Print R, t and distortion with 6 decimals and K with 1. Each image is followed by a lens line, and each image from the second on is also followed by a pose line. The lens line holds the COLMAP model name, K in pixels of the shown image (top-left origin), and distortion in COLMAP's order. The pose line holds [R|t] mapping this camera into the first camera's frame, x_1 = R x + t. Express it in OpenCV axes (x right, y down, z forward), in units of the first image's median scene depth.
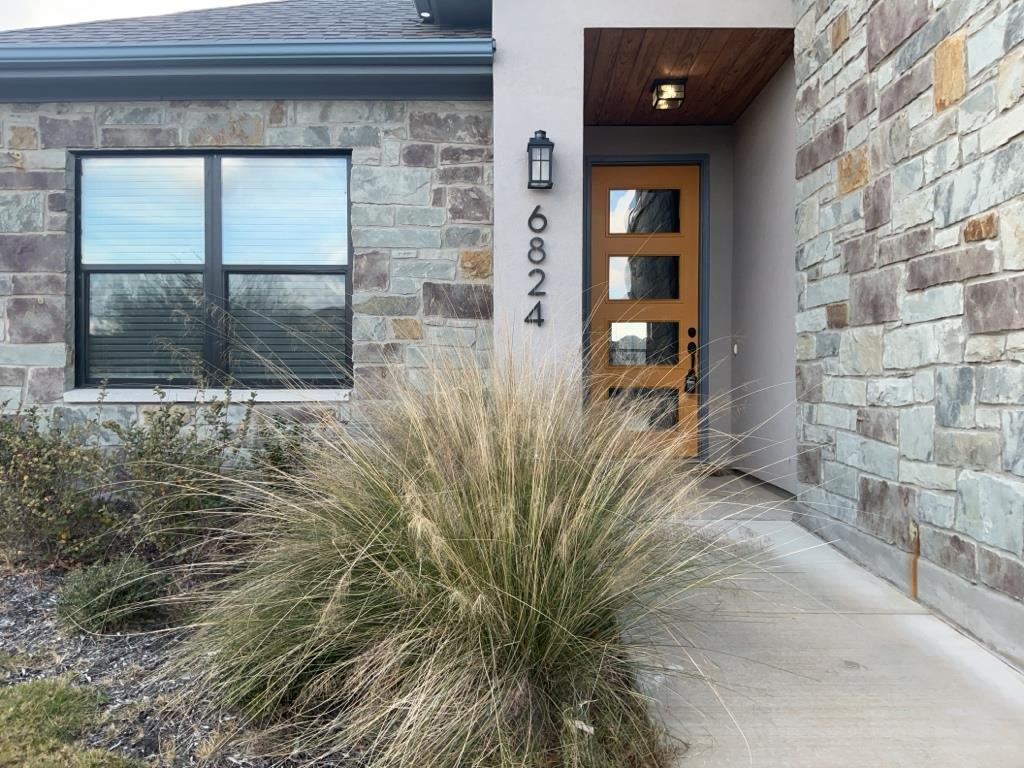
lens RADIAL K [[816.9, 0, 512.0], [0, 816.9, 384.0], [0, 0, 1]] dist [0.149456, -0.297251]
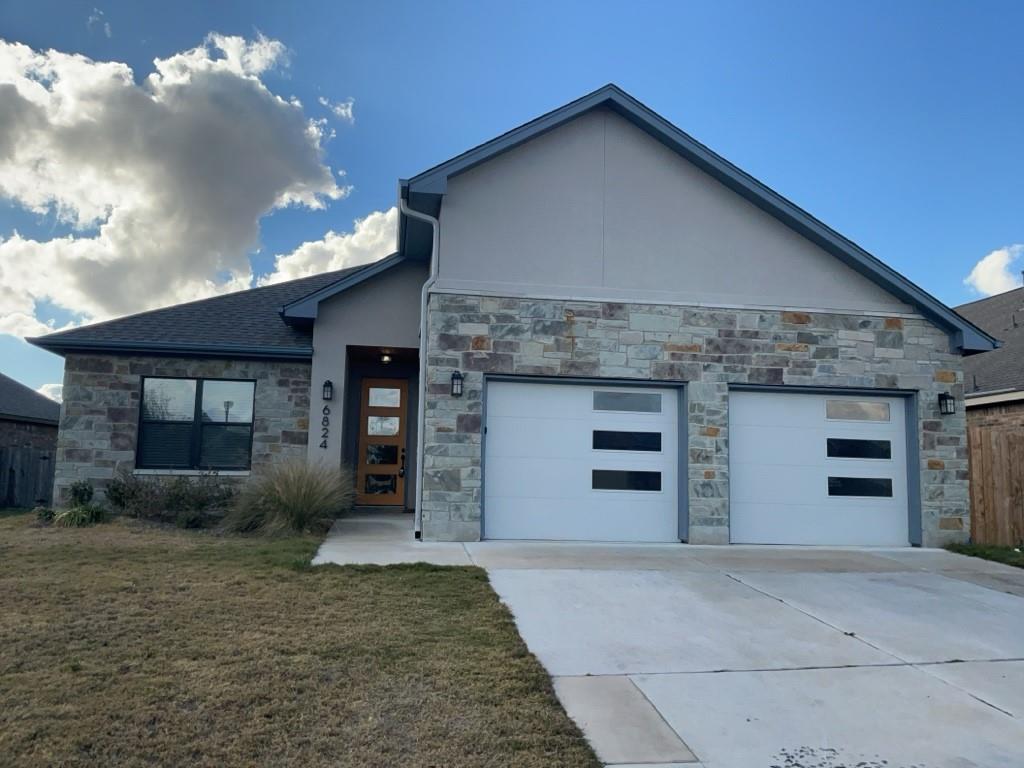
lens RADIAL K [[816.9, 0, 512.0], [0, 816.9, 384.0], [0, 0, 1]] dist [0.149456, -0.297251]
pose [[0.986377, 0.039086, 0.159789, 0.188796], [-0.018412, 0.991490, -0.128872, 0.055097], [-0.163466, 0.124174, 0.978703, -1.712123]]
